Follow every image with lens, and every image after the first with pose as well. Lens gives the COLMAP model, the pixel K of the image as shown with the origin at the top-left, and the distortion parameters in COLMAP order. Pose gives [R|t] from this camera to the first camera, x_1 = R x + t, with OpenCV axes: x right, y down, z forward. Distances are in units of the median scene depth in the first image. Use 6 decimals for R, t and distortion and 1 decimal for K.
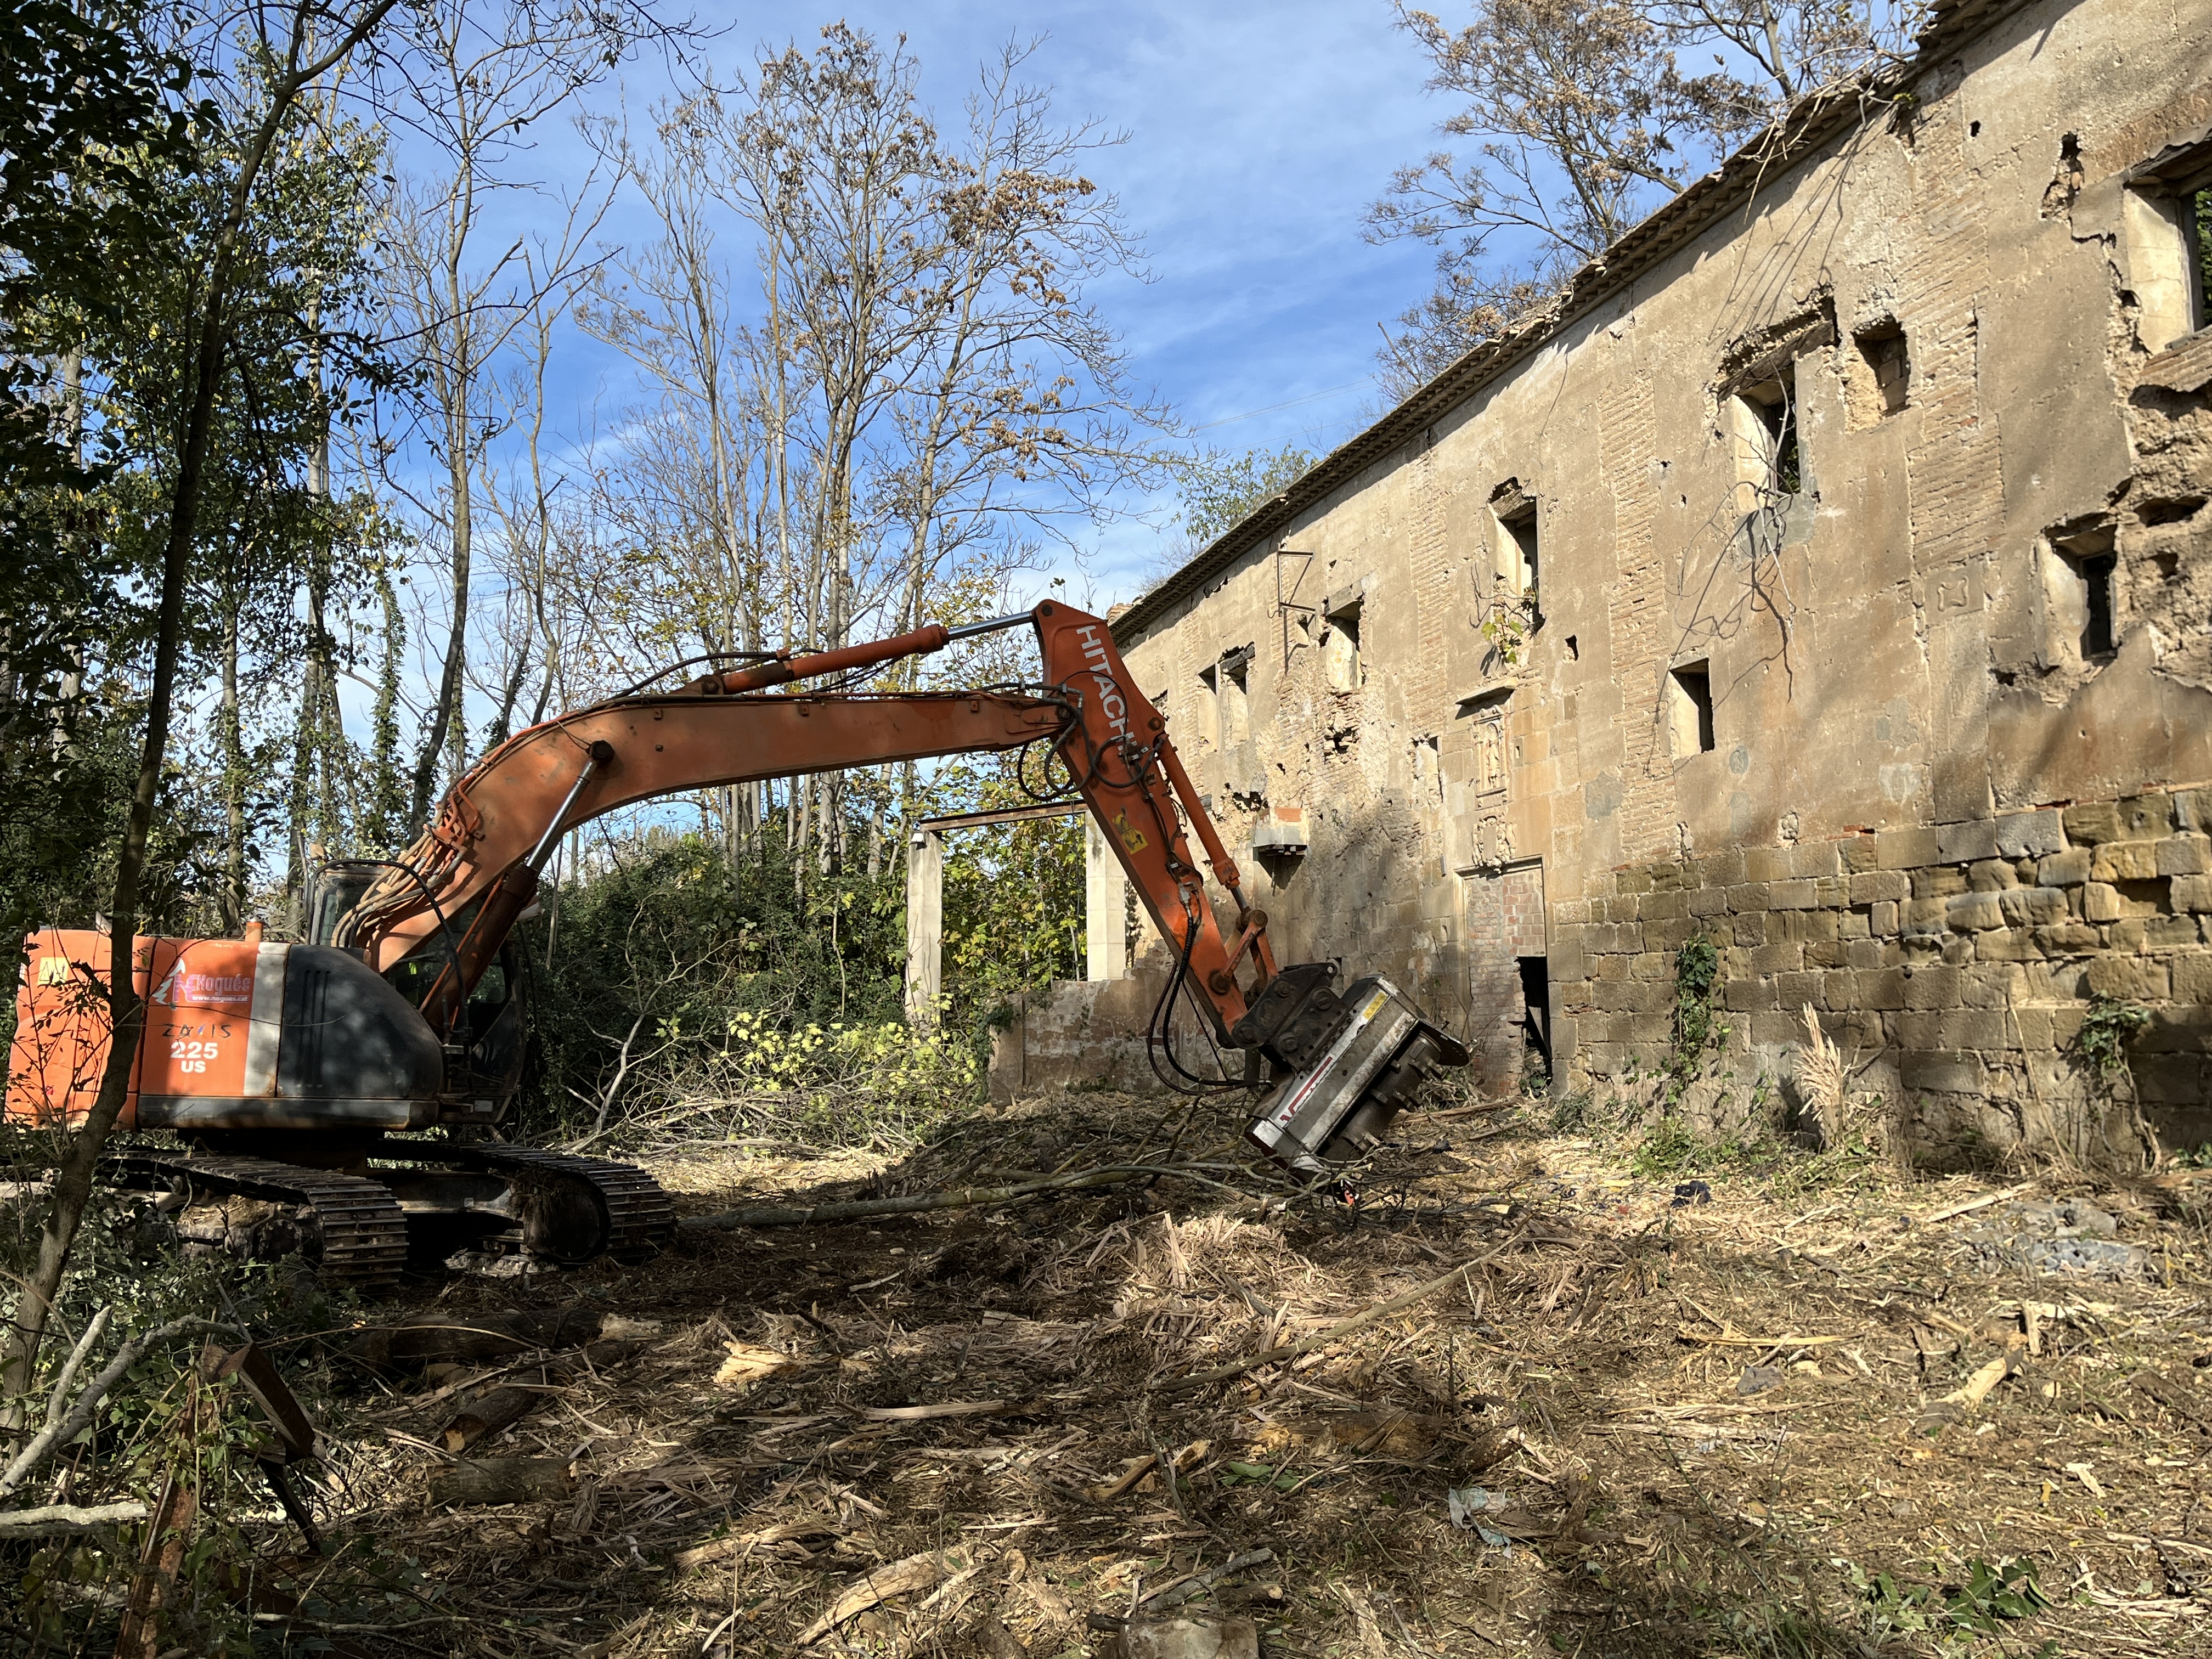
lens RADIAL K [[1877.4, 0, 1122.0], [0, 1877.4, 830.4], [0, 0, 1]] dist [0.034595, -0.003721]
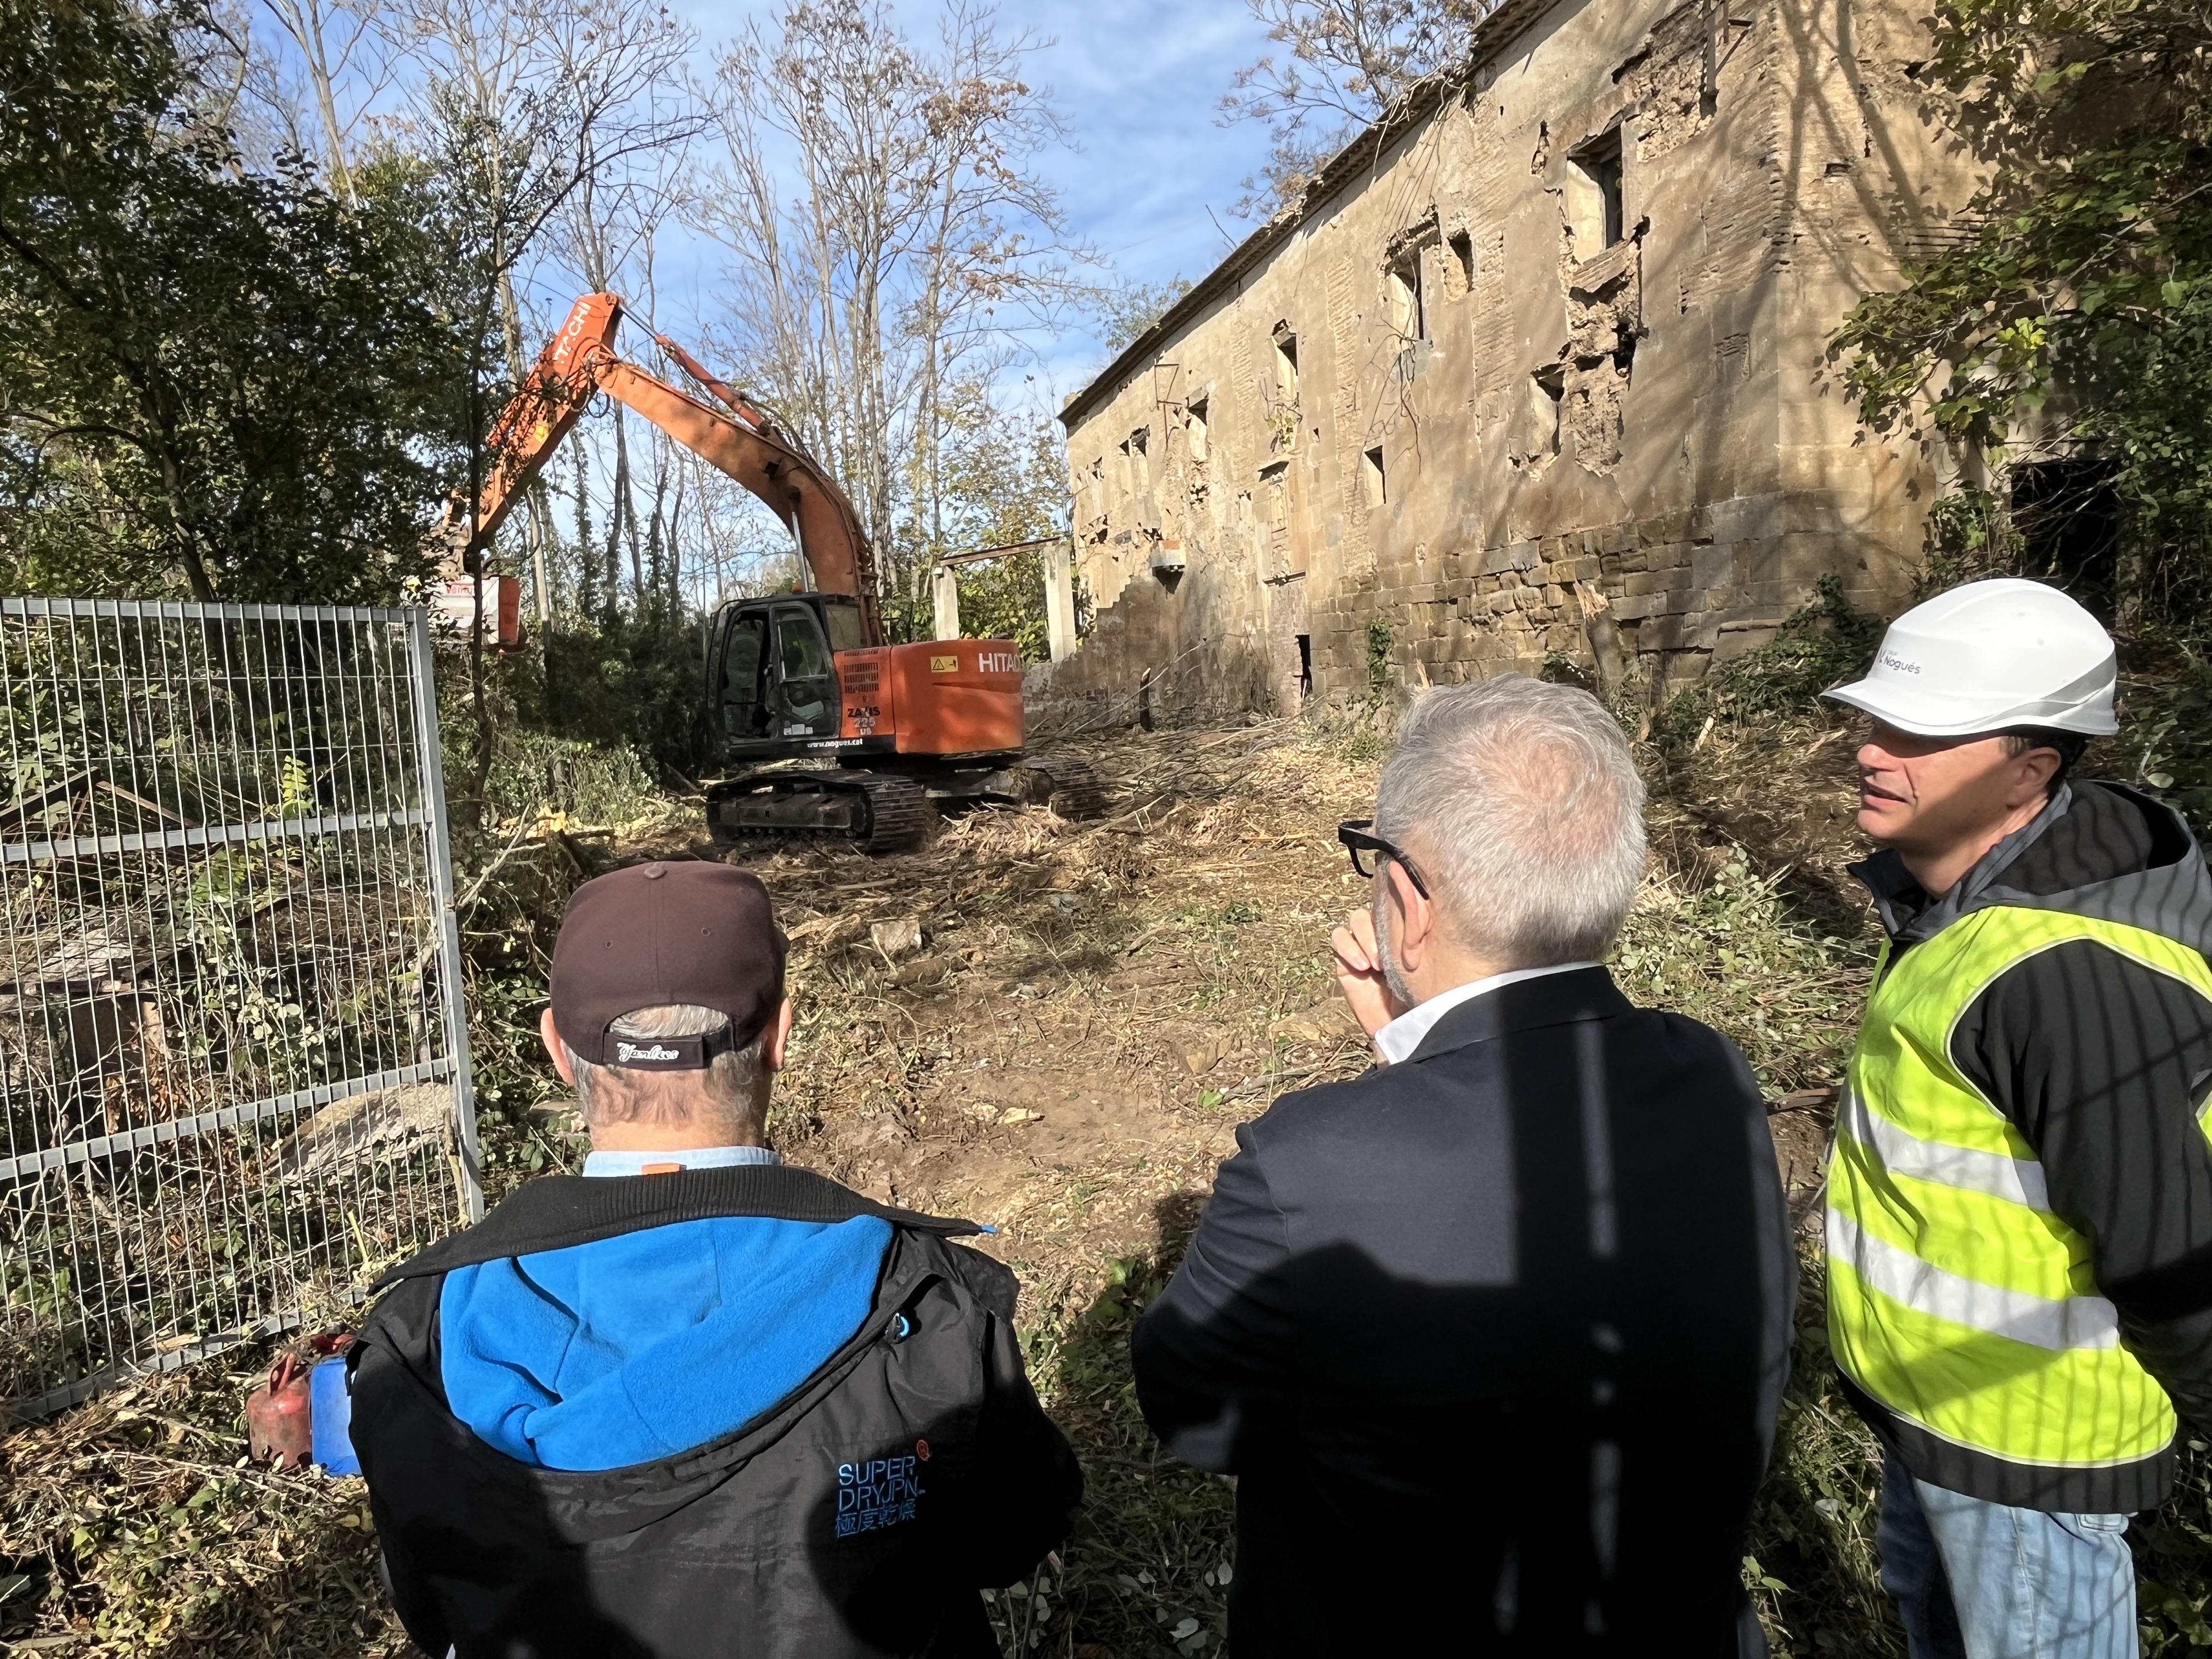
lens RADIAL K [[1414.1, 0, 1094.9], [0, 1414.1, 833.7], [0, 0, 1]] dist [-0.003469, 0.002254]
pose [[0.997579, -0.049919, -0.048408, 0.073507], [0.058937, 0.976428, 0.207643, -0.022198], [0.036901, -0.209993, 0.977006, -0.174164]]
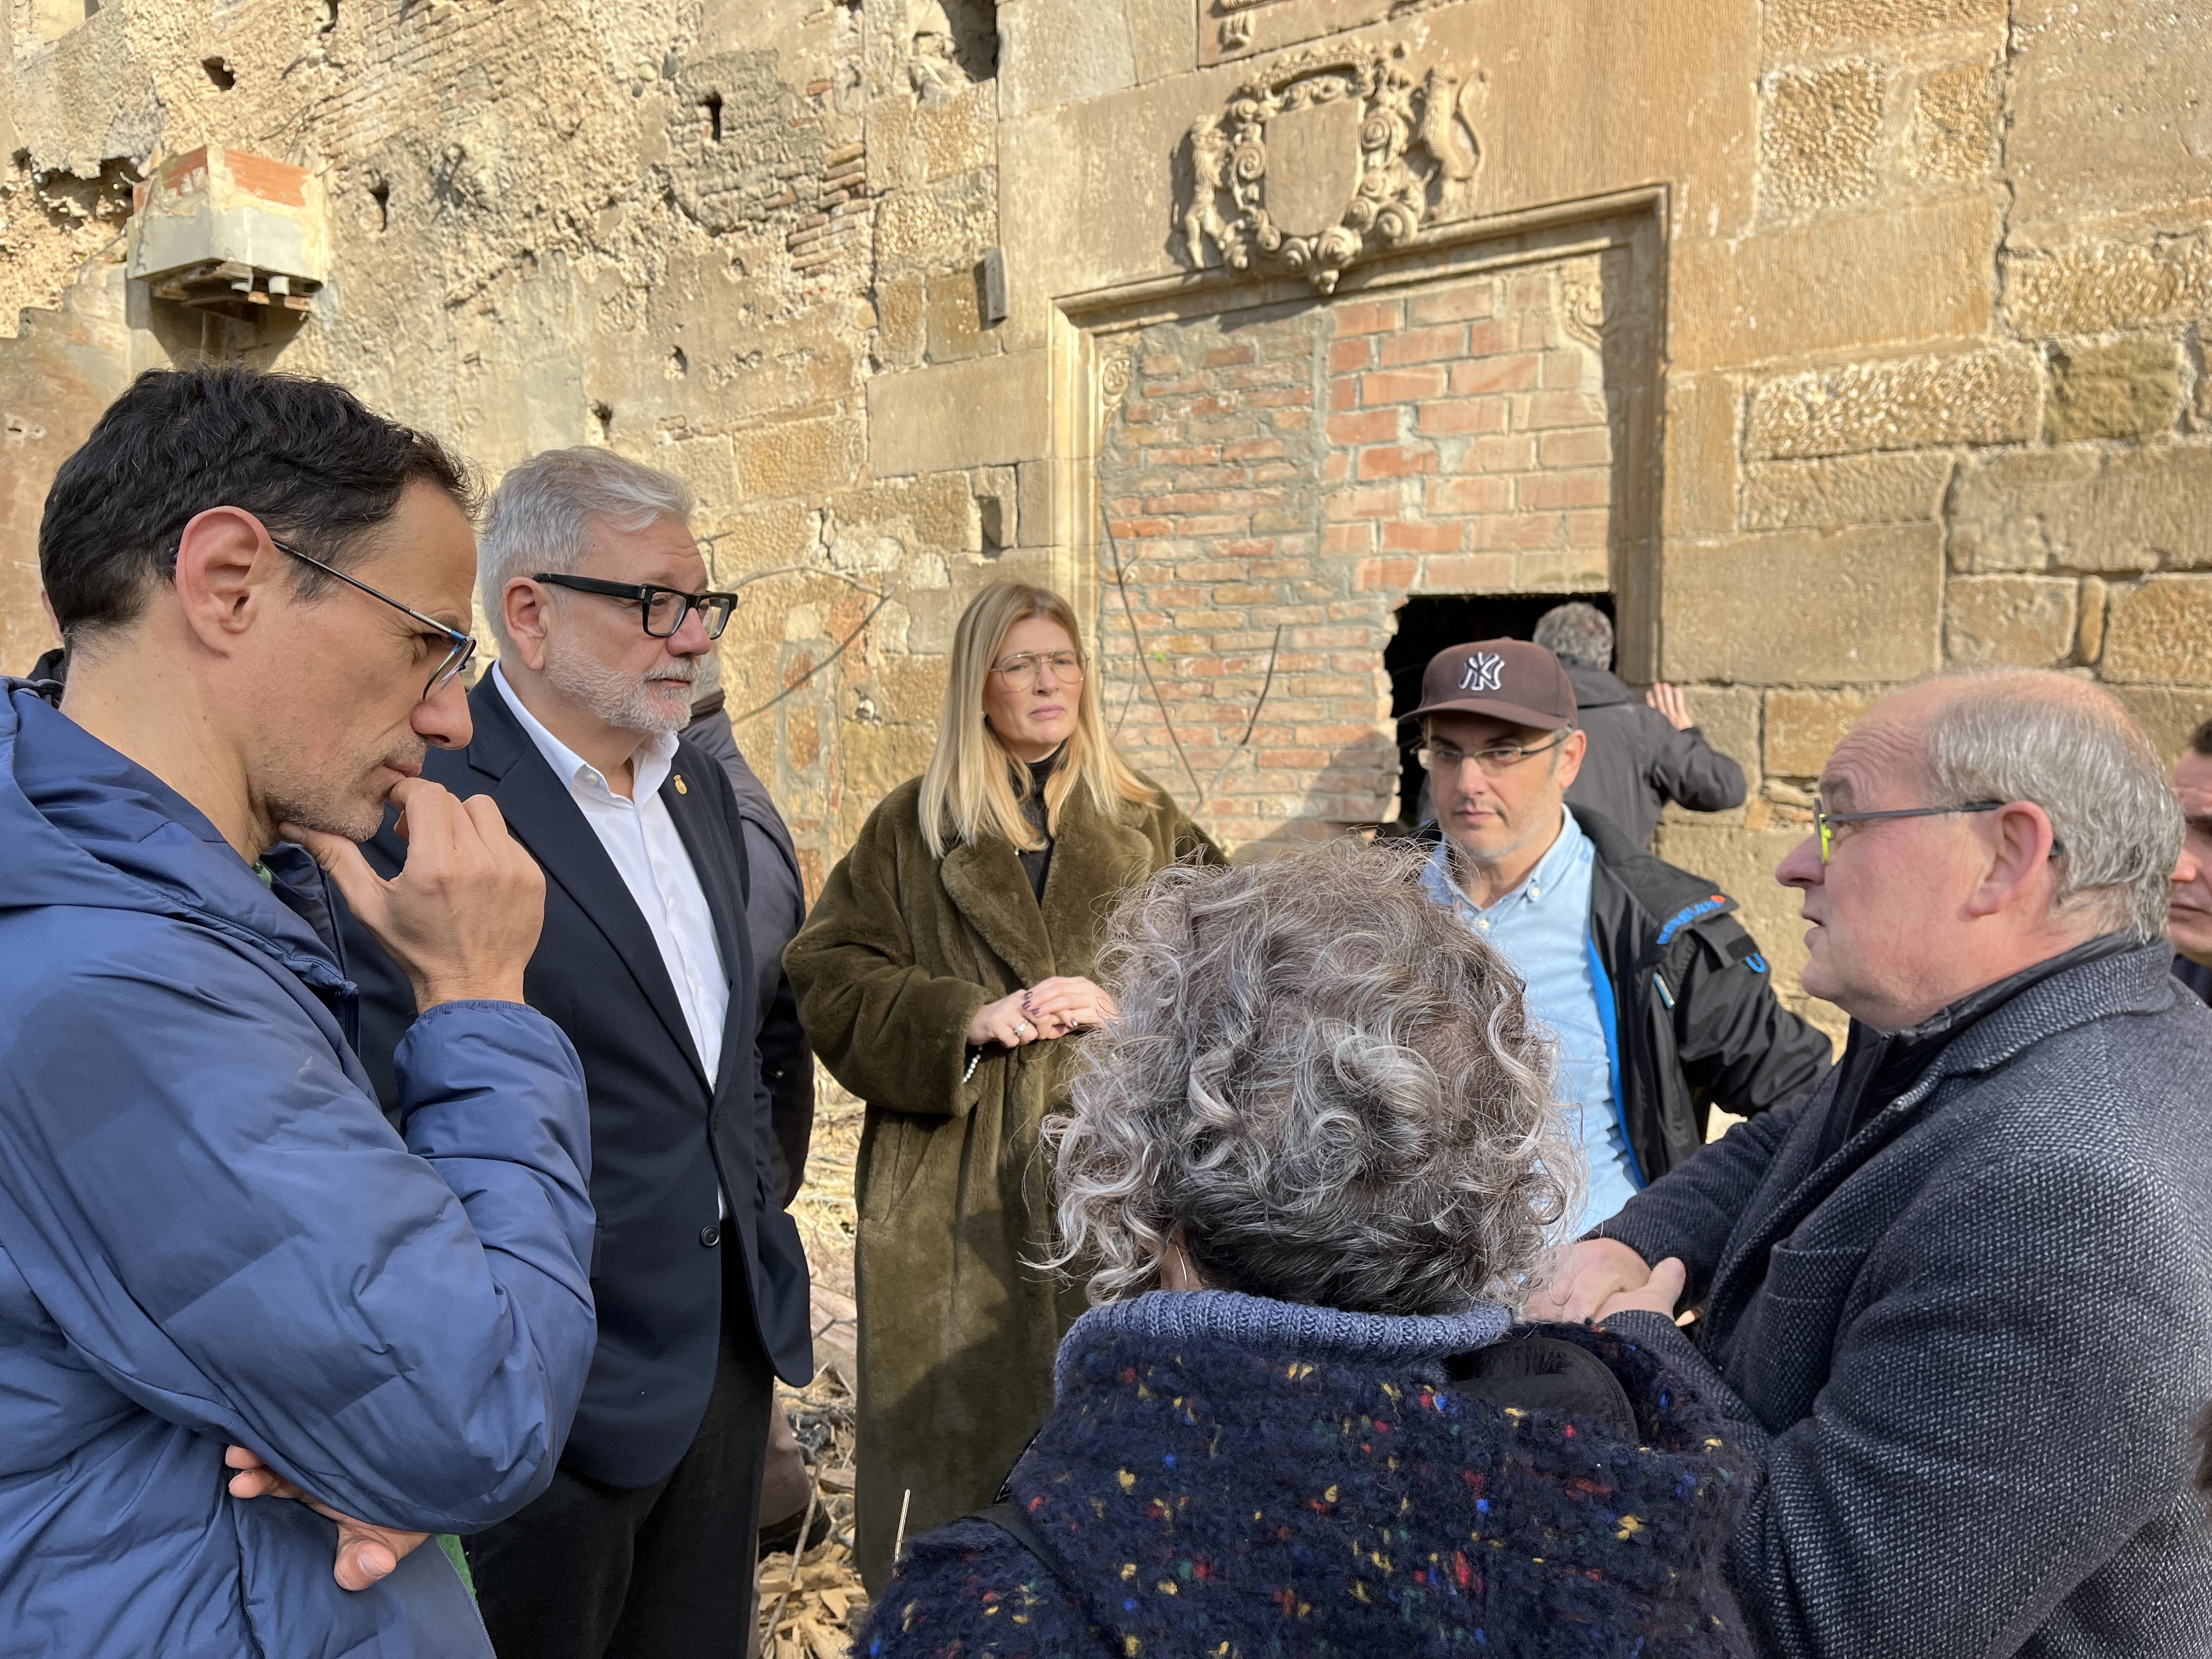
lens RADIAL K [[1677.5, 0, 1103.9], [0, 1677.5, 820.4], [0, 0, 1]] dist [0.013799, -0.011828]
pose [[0.789378, -0.034215, 0.612954, 0.017958], [-0.066810, 0.987728, 0.141175, 0.055678], [-0.610262, -0.152392, 0.777404, 0.680506]]
